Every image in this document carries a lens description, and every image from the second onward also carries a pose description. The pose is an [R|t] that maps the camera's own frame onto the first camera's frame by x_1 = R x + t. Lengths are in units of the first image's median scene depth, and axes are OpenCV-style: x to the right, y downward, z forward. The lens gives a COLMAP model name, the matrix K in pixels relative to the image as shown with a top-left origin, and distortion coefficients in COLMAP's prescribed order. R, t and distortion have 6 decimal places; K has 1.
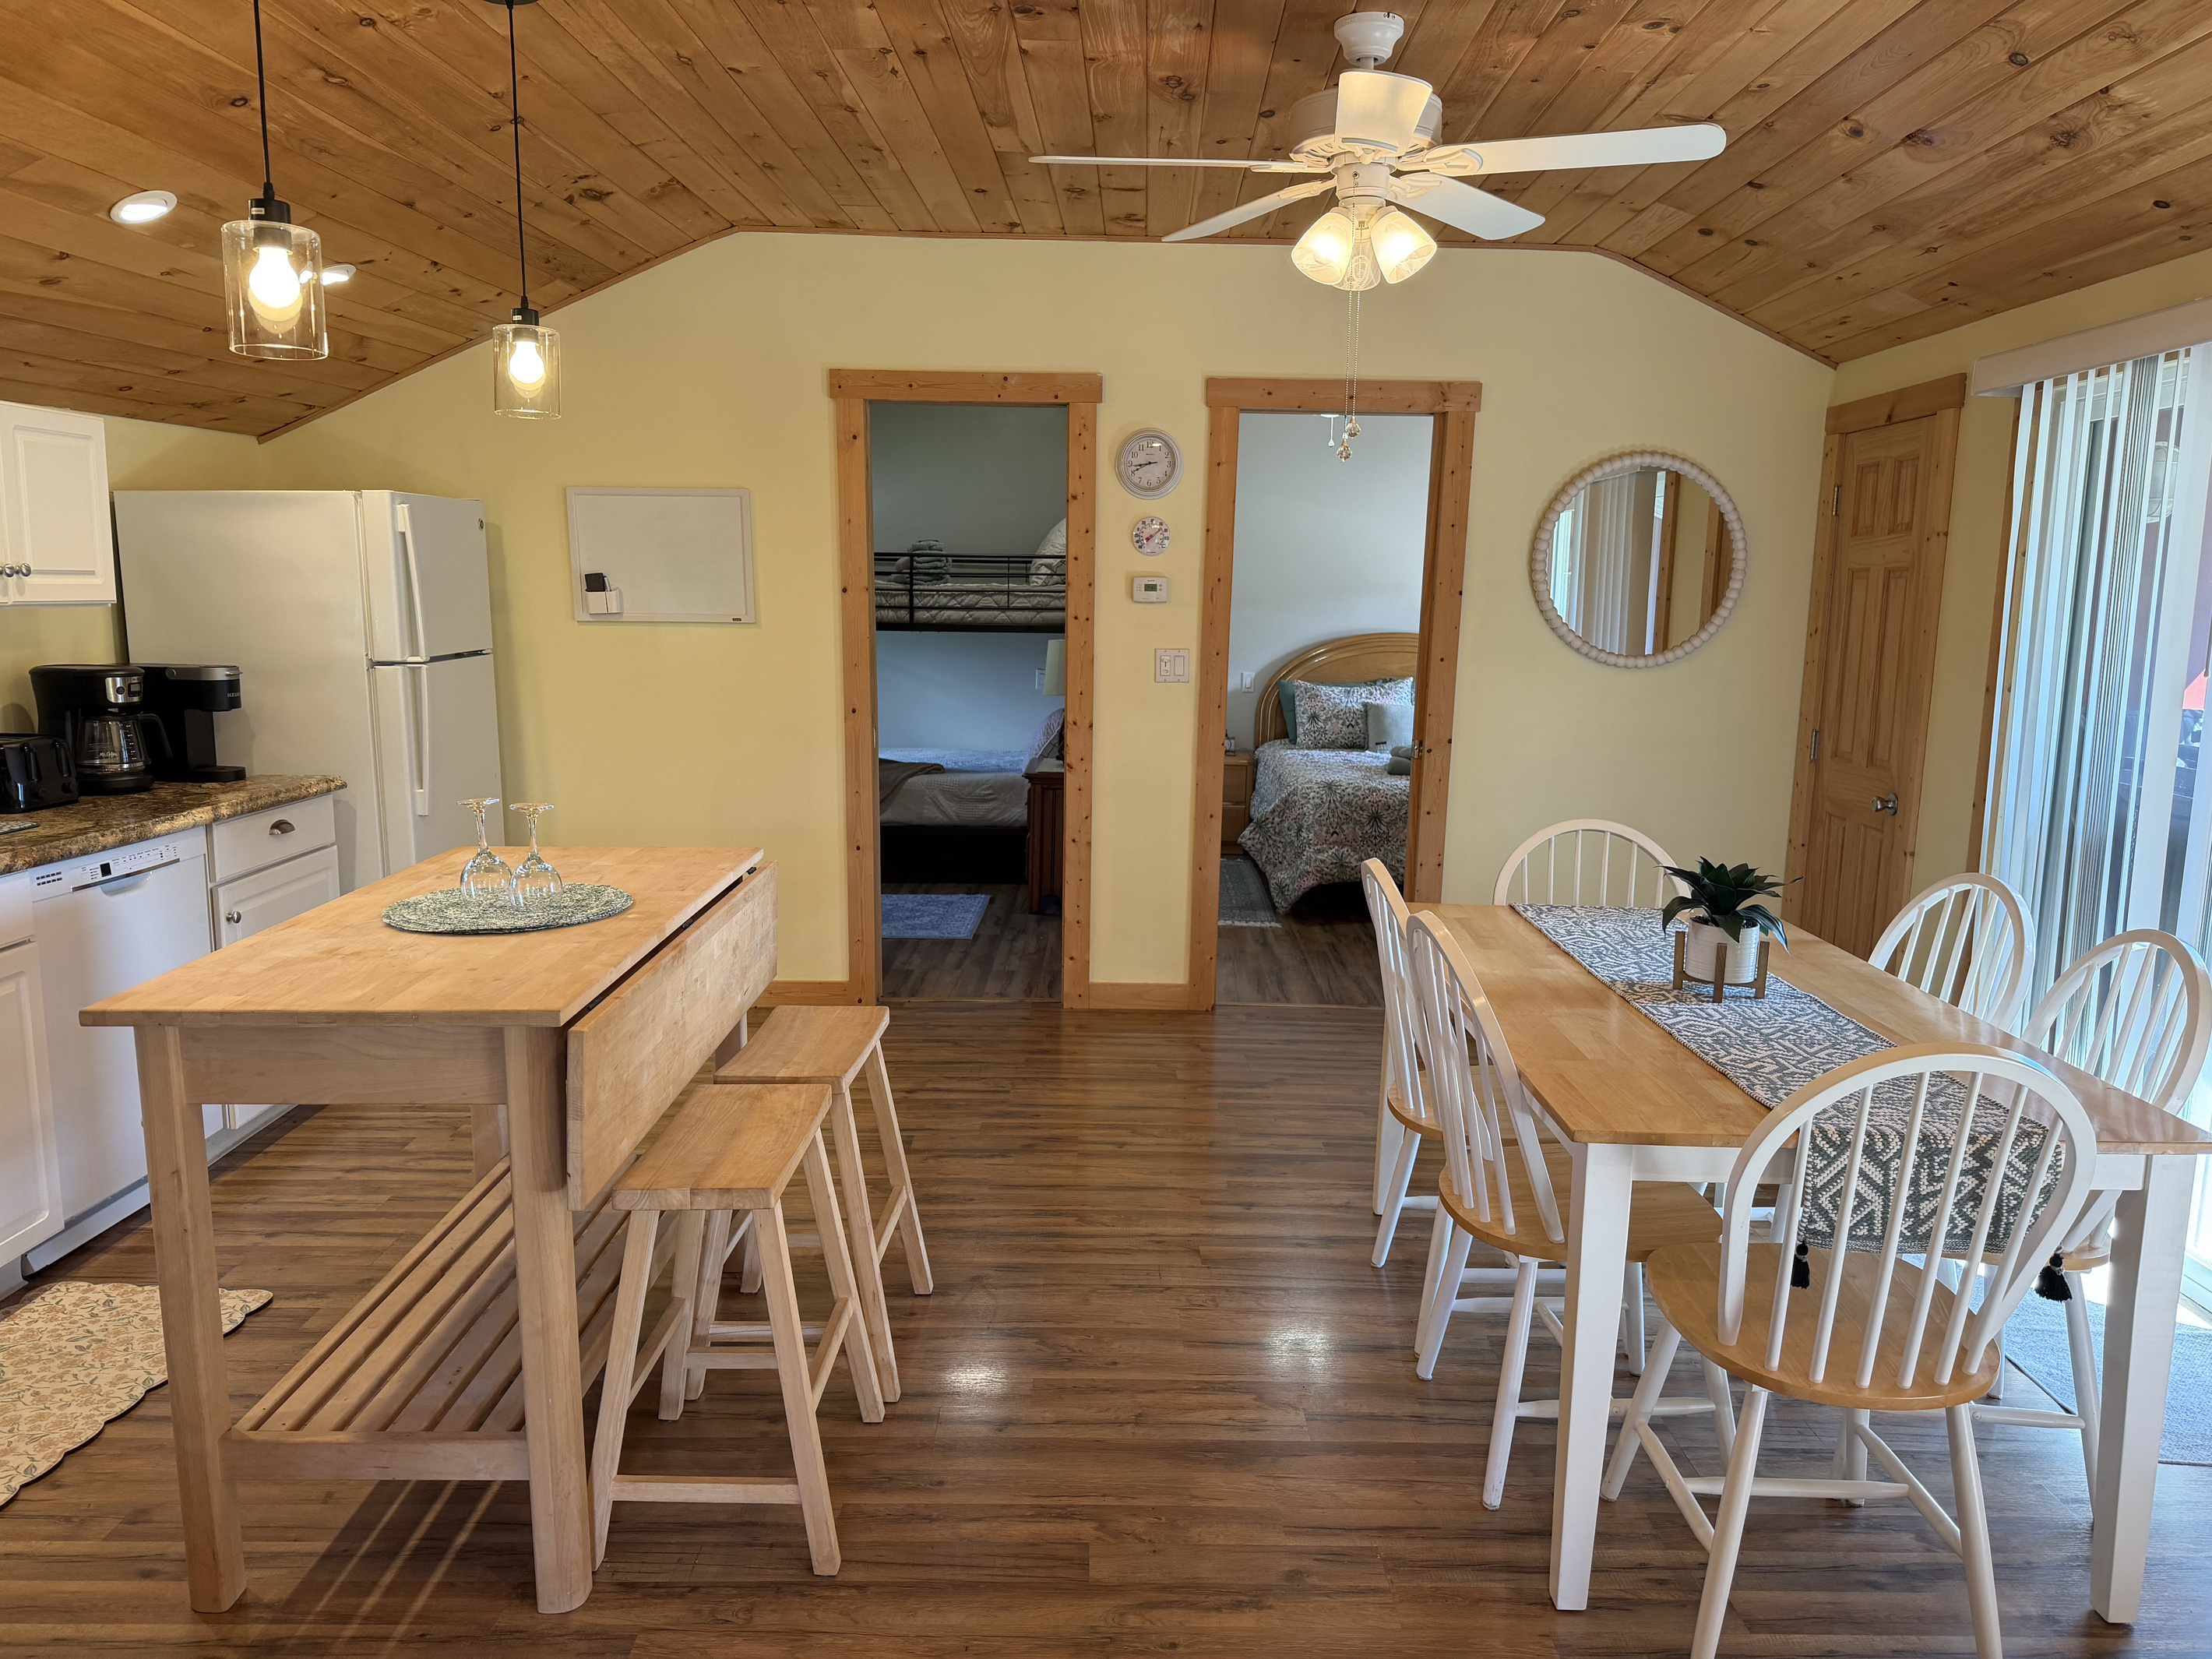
lens RADIAL K [[1551.0, 0, 1110.9], [0, 1551.0, 833.7], [0, 0, 1]] dist [0.108781, -0.142724]
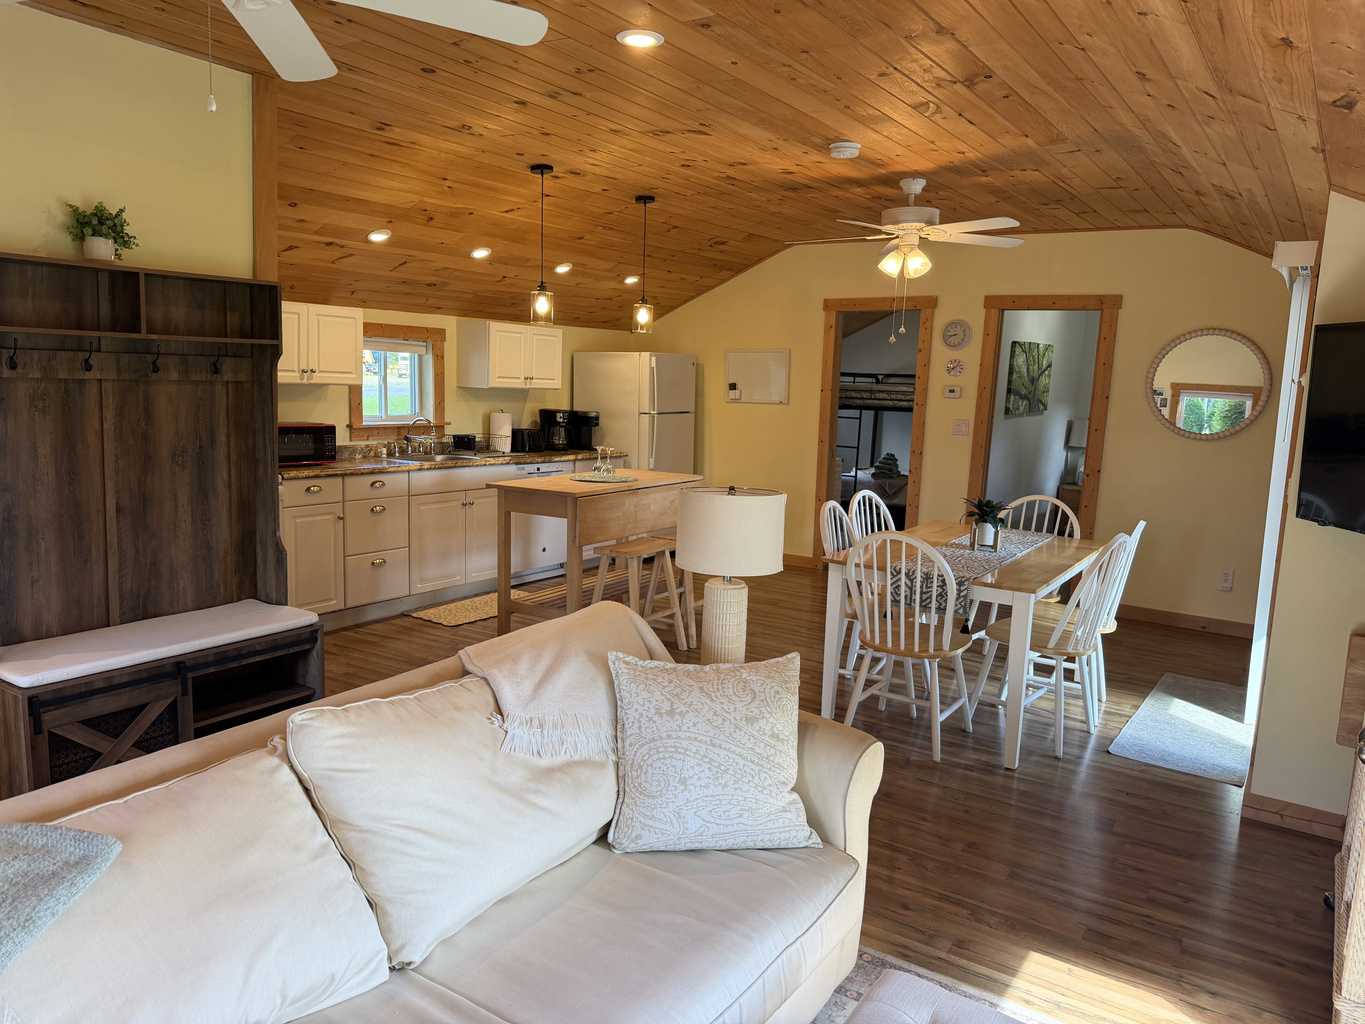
lens RADIAL K [[958.2, 0, 670.0], [0, 958.2, 516.2], [0, 0, 1]] dist [0.110376, -0.150100]
pose [[0.829804, 0.094031, -0.550075, 0.504430], [-0.111589, 0.993753, 0.001539, 0.062311], [0.546784, 0.060105, 0.835114, -0.365541]]
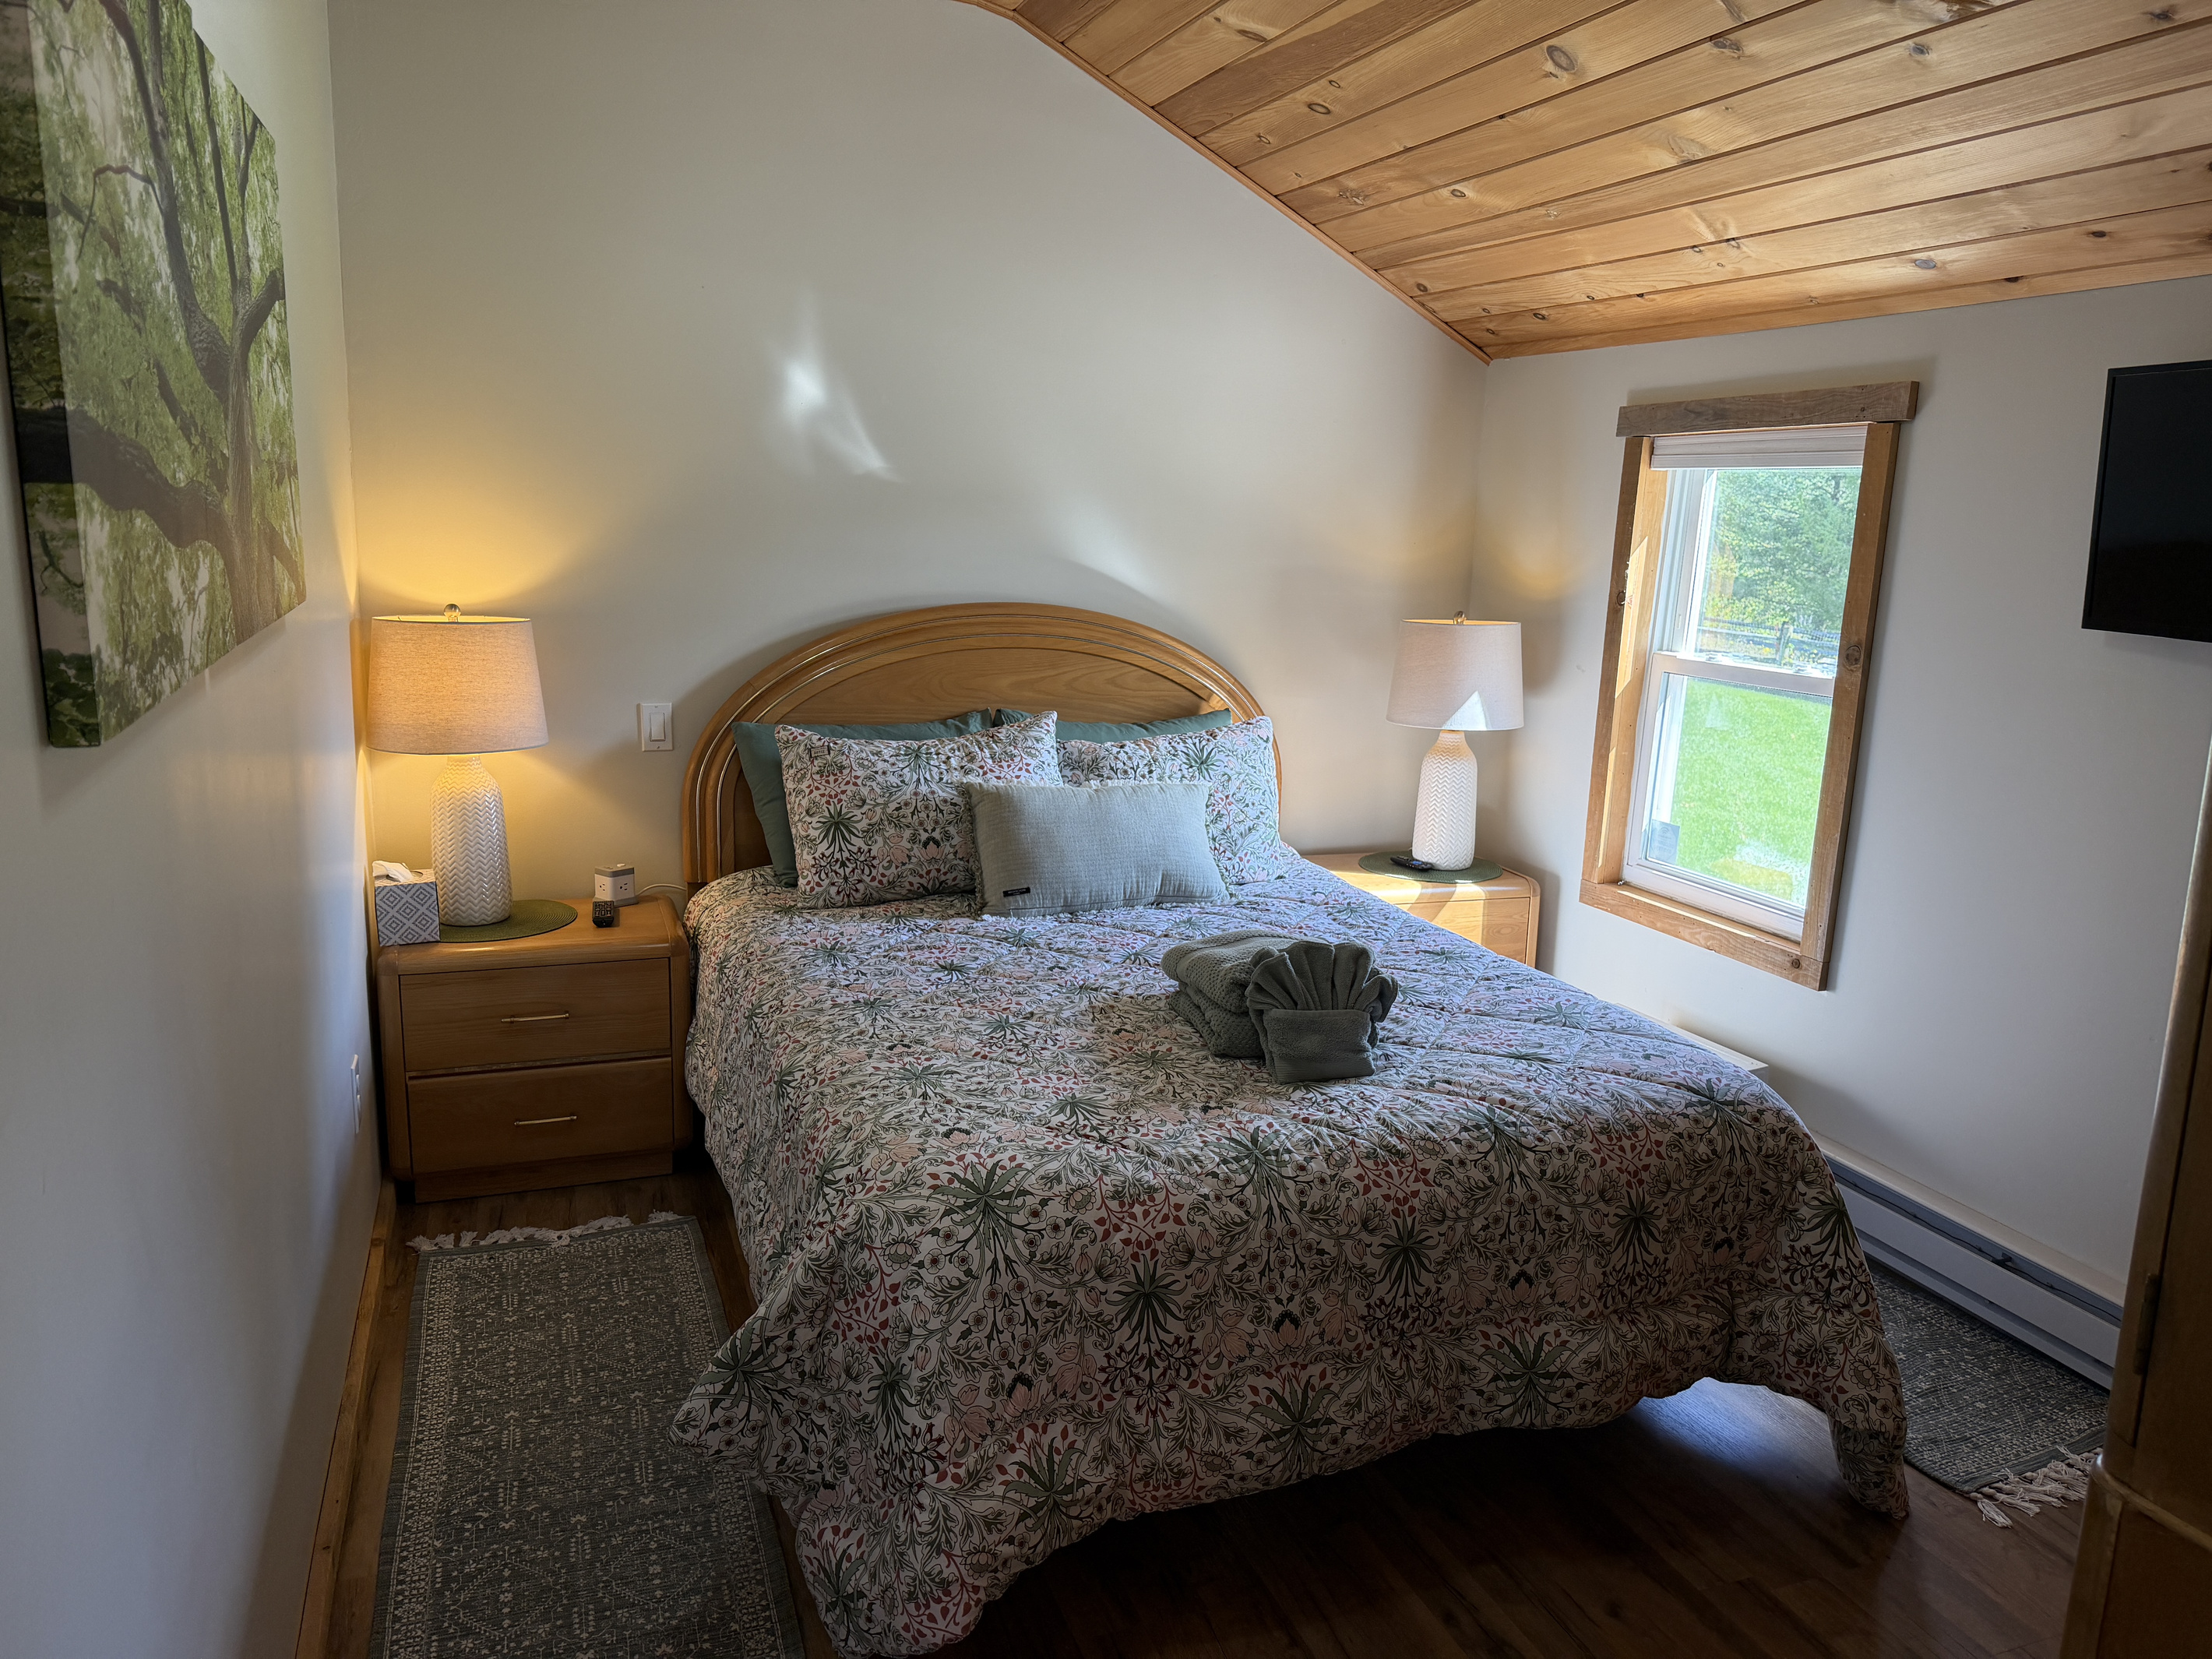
lens RADIAL K [[1551.0, 0, 1110.9], [0, 1551.0, 833.7], [0, 0, 1]] dist [0.108781, -0.142724]
pose [[0.931492, -0.068151, 0.357320, 0.097774], [0.047026, 0.996611, 0.067488, -0.172839], [-0.360708, -0.046061, 0.931541, 1.095250]]
